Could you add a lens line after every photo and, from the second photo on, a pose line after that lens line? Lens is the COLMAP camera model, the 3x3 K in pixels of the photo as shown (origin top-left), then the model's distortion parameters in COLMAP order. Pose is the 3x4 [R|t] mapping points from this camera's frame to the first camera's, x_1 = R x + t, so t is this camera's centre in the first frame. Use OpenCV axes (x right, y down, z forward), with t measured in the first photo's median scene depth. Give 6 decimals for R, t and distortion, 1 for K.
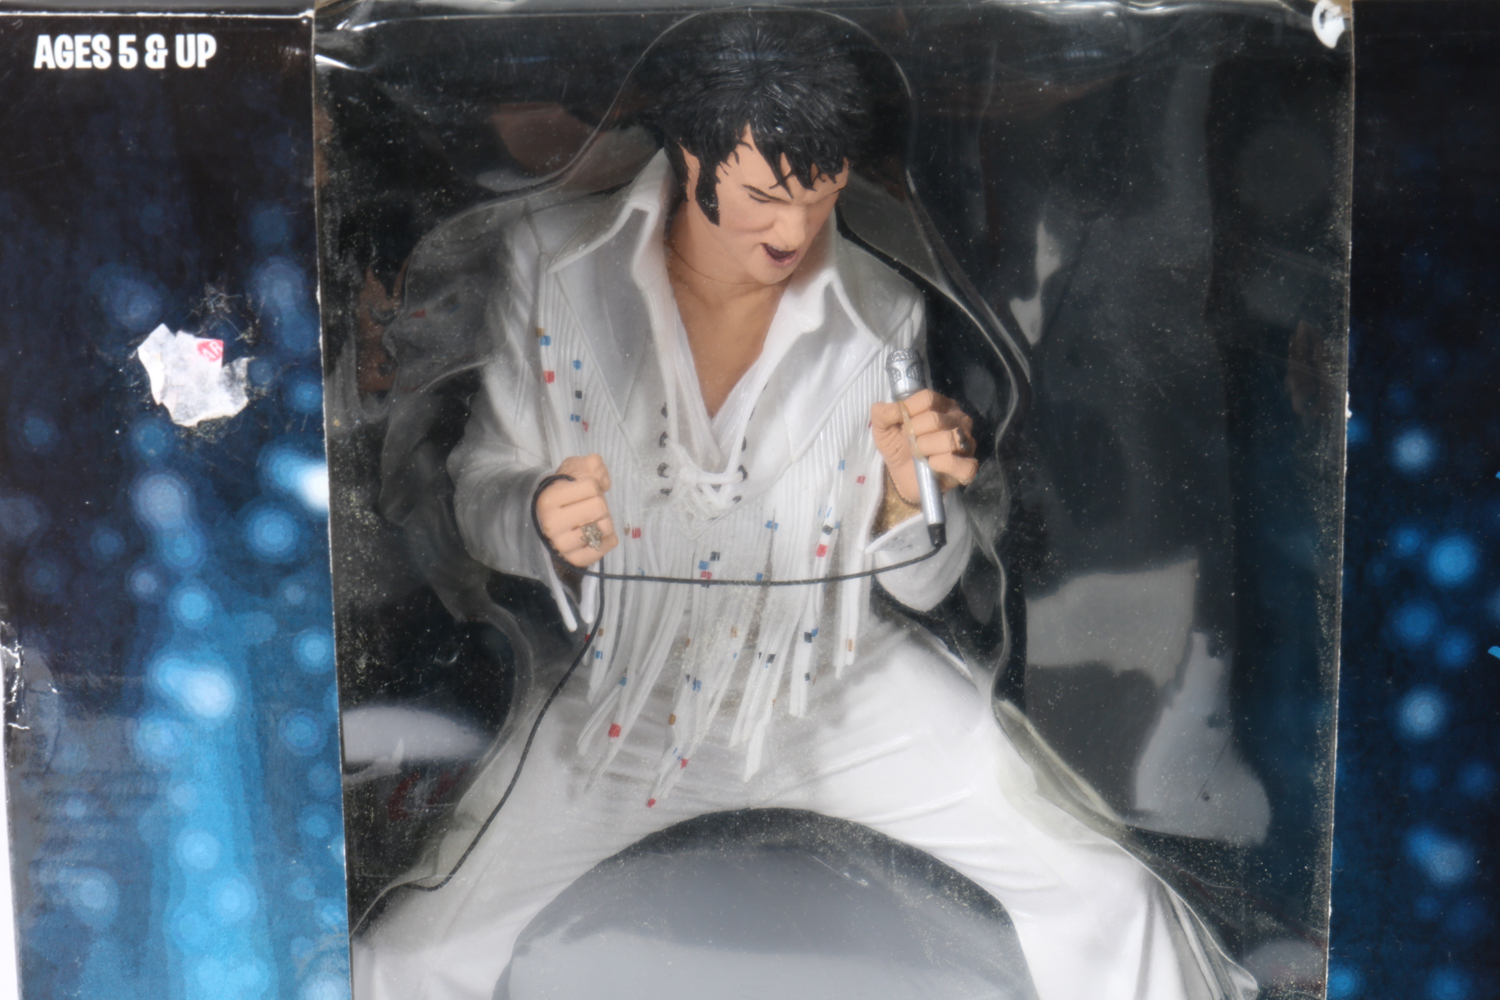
lens RADIAL K [[3333.8, 0, 750.0], [0, 3333.8, 500.0], [0, 0, 1]] dist [-0.011611, 0.159069]
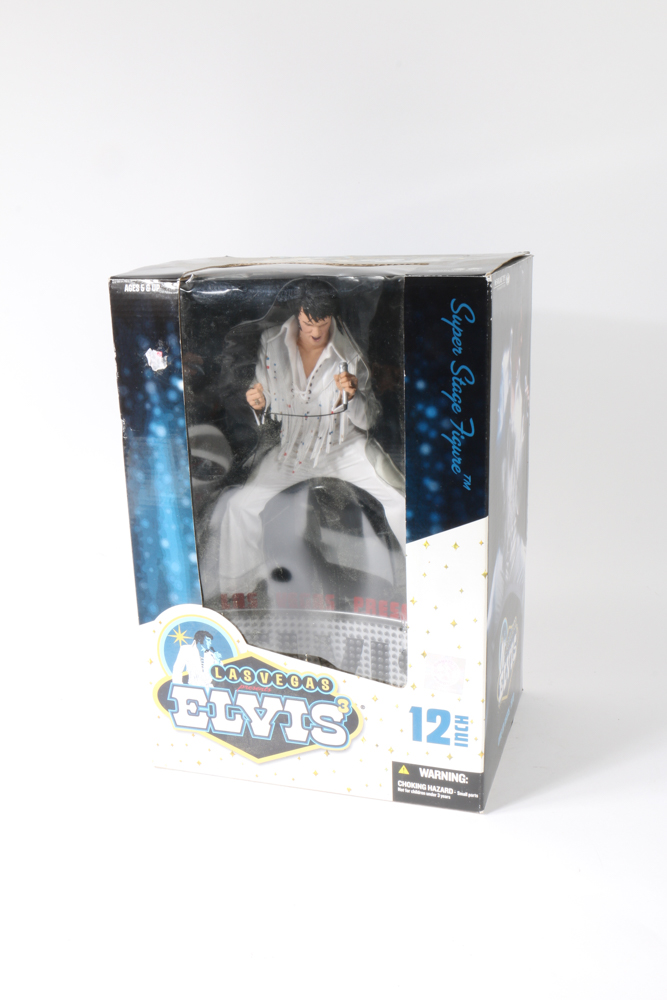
lens RADIAL K [[1113.3, 0, 333.5], [0, 1113.3, 500.0], [0, 0, 1]] dist [-0.010694, -0.002323]
pose [[0.950133, 0.062443, -0.305529, 0.516464], [-0.050073, 0.997583, 0.048166, 0.065540], [0.307798, -0.030465, 0.950964, -0.353650]]
